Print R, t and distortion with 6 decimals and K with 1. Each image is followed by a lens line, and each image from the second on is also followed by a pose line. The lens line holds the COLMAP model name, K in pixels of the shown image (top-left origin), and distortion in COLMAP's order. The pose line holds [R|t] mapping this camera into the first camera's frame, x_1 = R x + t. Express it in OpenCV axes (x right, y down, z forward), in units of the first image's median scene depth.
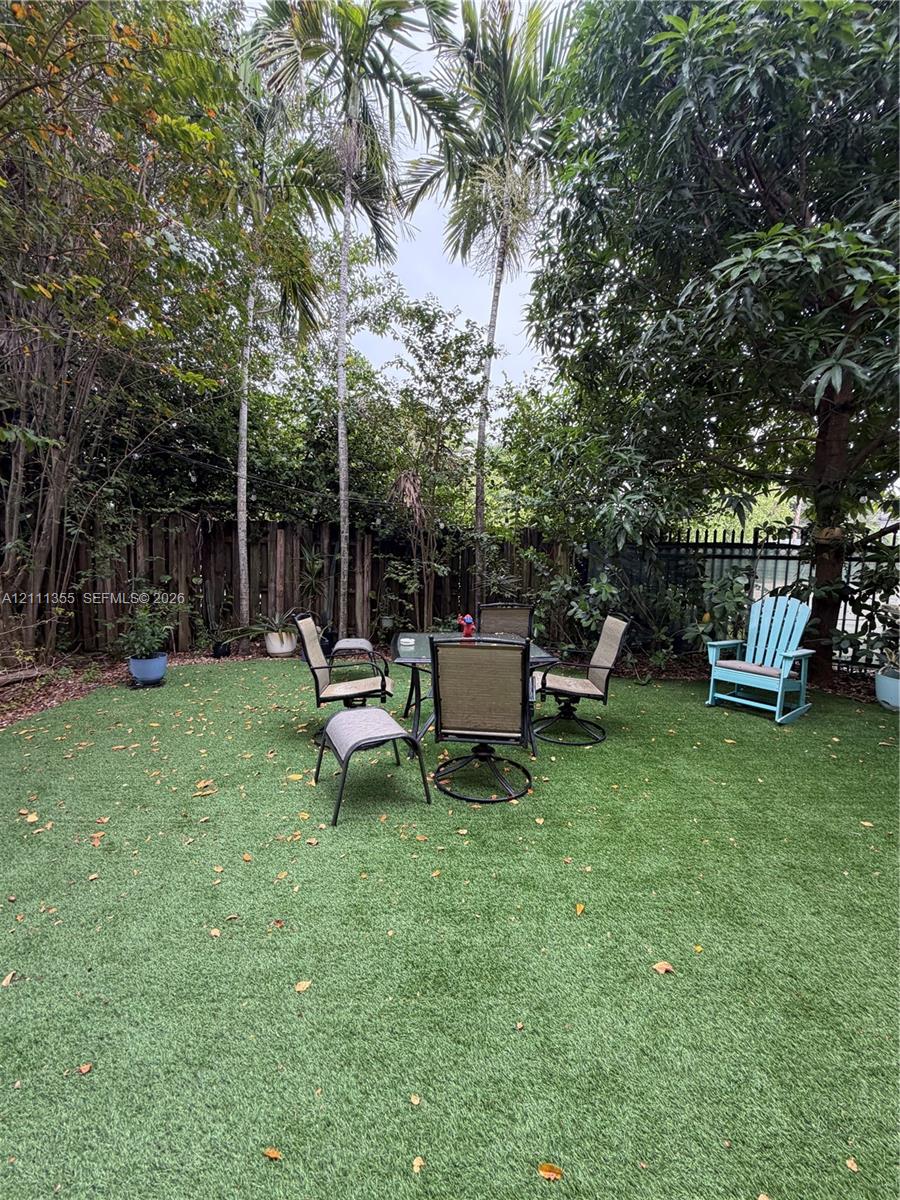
lens RADIAL K [[481.5, 0, 450.8], [0, 481.5, 597.7], [0, 0, 1]] dist [0.000322, 0.000081]
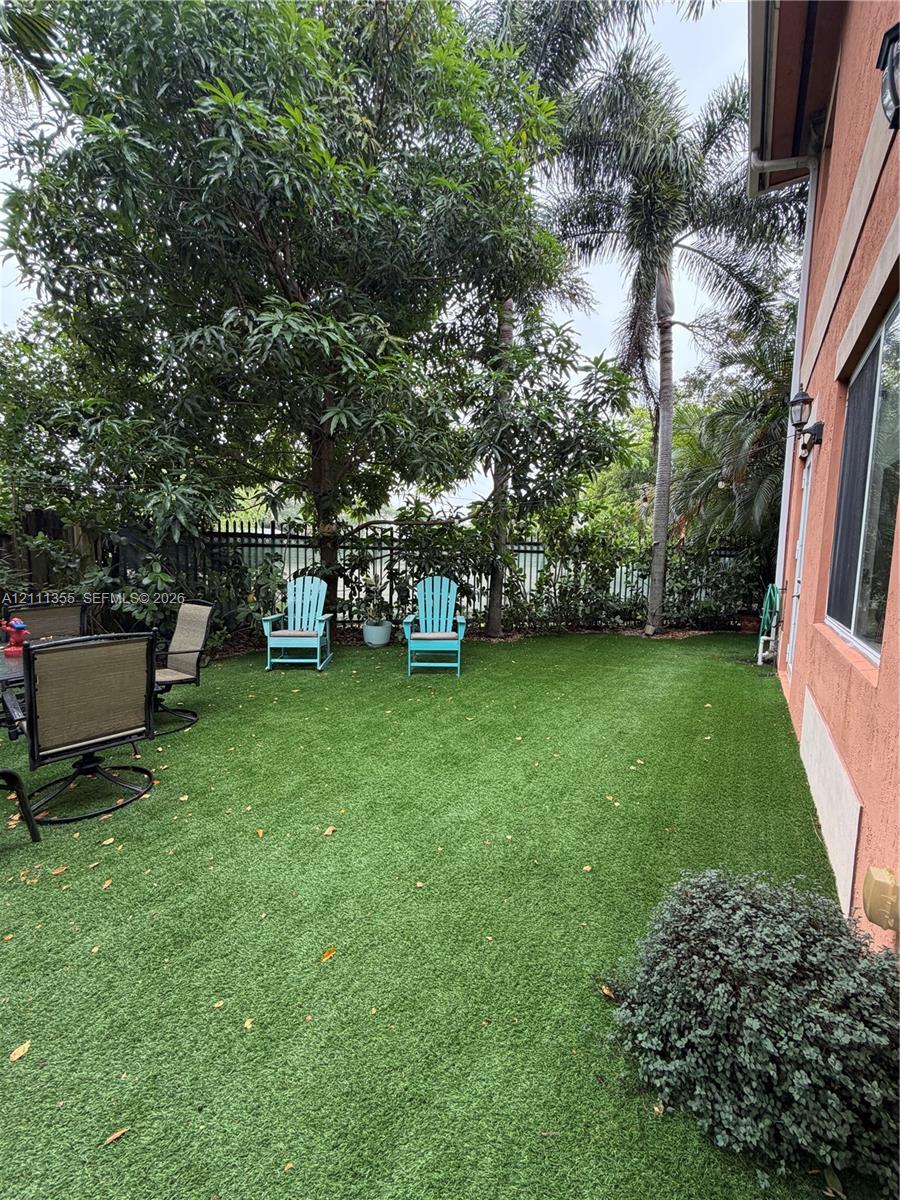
lens RADIAL K [[495.0, 0, 450.0], [0, 495.0, 600.0], [0, 0, 1]] dist [0.000746, 0.000212]
pose [[0.546590, -0.092068, 0.832324, -0.247625], [0.067474, 0.995548, 0.065813, -0.000960], [-0.834678, 0.020187, 0.550369, -0.064583]]
